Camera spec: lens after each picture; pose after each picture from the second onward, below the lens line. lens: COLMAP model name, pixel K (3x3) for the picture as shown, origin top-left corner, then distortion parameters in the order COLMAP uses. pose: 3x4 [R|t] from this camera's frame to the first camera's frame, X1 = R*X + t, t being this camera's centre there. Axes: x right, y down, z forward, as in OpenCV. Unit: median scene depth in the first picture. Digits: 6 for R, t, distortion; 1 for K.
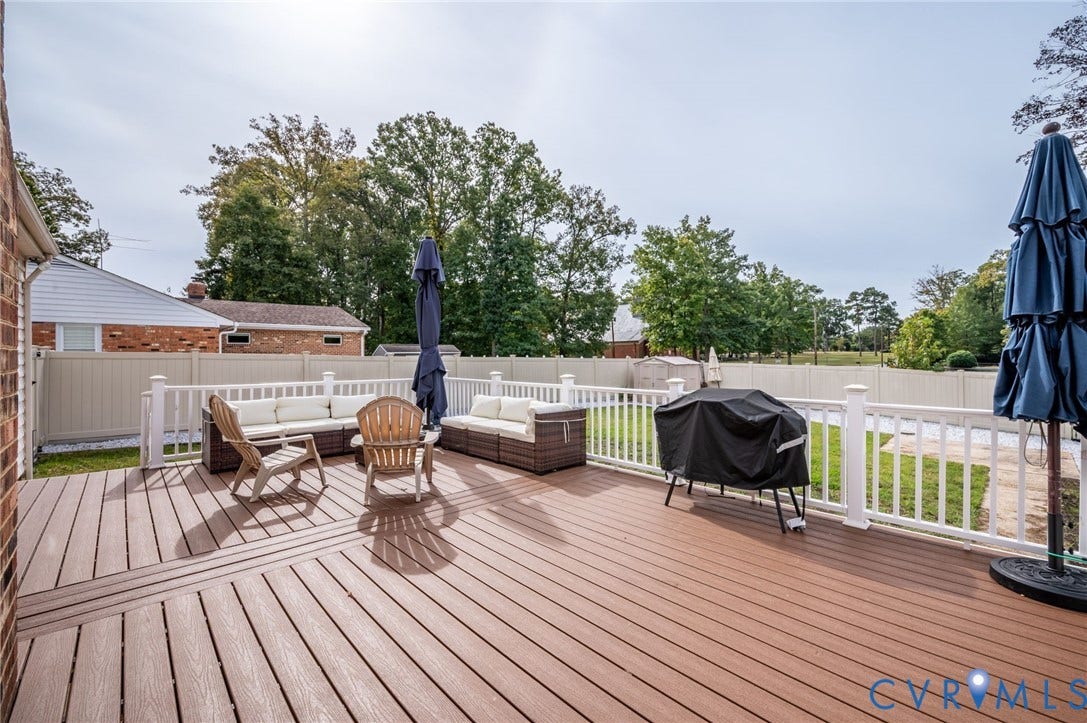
lens RADIAL K [[442.2, 0, 562.9], [0, 442.2, 366.0], [0, 0, 1]] dist [-0.001658, -0.000602]
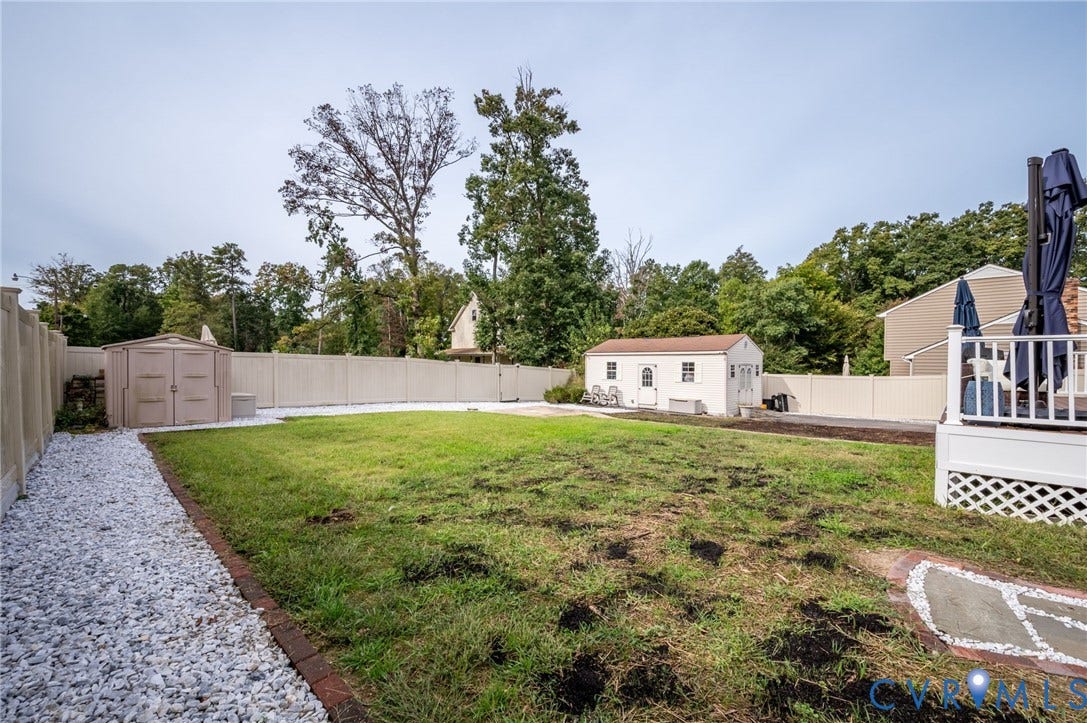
lens RADIAL K [[437.8, 0, 553.1], [0, 437.8, 363.7], [0, 0, 1]] dist [-0.002686, -0.000441]
pose [[-0.036127, 0.005092, 0.999334, -0.530793], [0.012147, 0.999915, -0.004656, 0.036607], [-0.999273, 0.011970, -0.036185, 0.973782]]
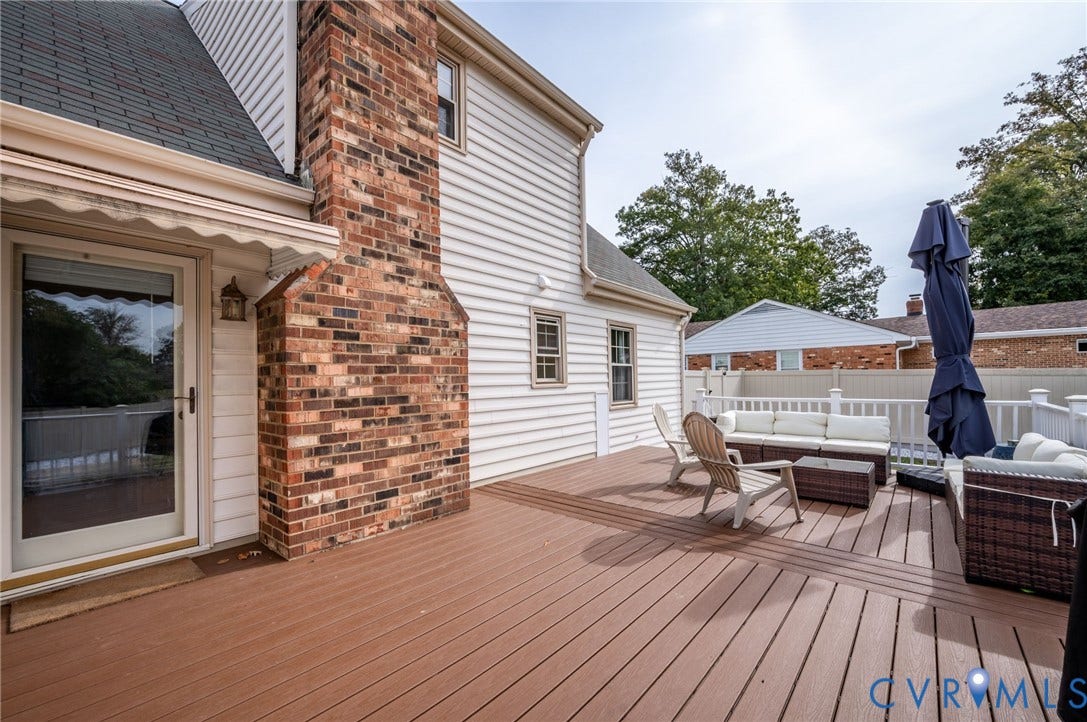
lens RADIAL K [[435.9, 0, 562.8], [0, 435.9, 379.5], [0, 0, 1]] dist [-0.001514, 0.000042]
pose [[0.097949, 0.001962, -0.995189, 0.172462], [-0.004671, 0.999988, 0.001512, -0.002621], [0.995180, 0.004500, 0.097957, 0.168855]]
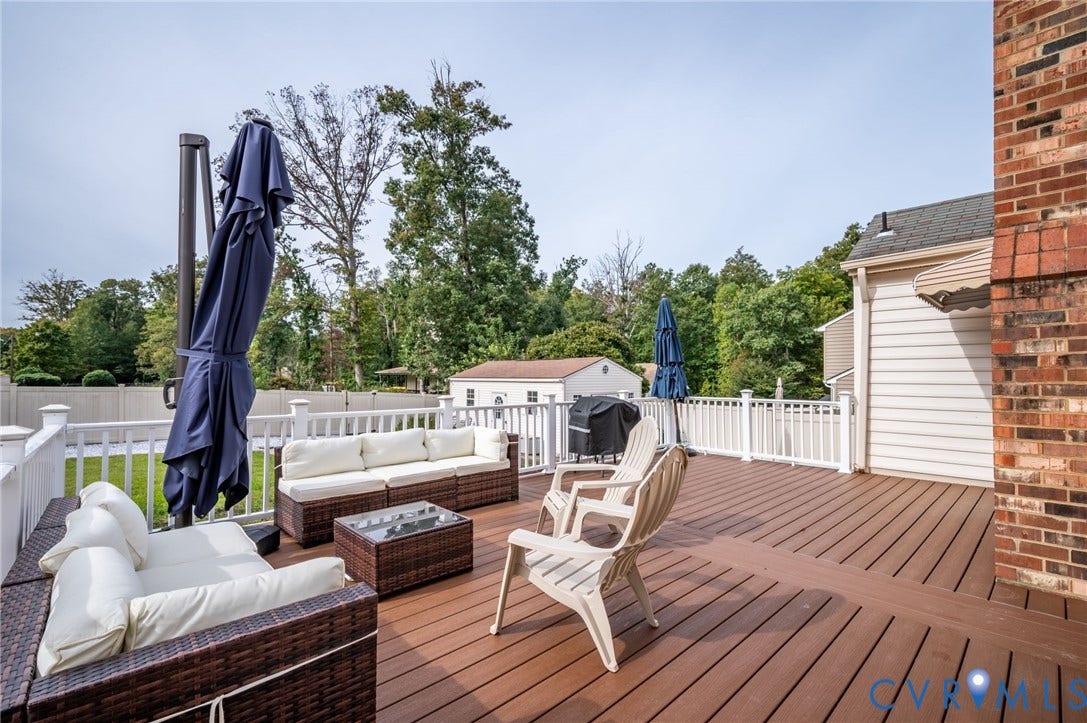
lens RADIAL K [[474.8, 0, 543.5], [0, 474.8, 361.5], [0, 0, 1]] dist [0.000457, -0.000055]
pose [[0.034262, 0.038060, 0.998688, -0.409879], [0.015808, 0.999129, -0.038619, -0.003747], [-0.999288, 0.017110, 0.033630, 0.342829]]
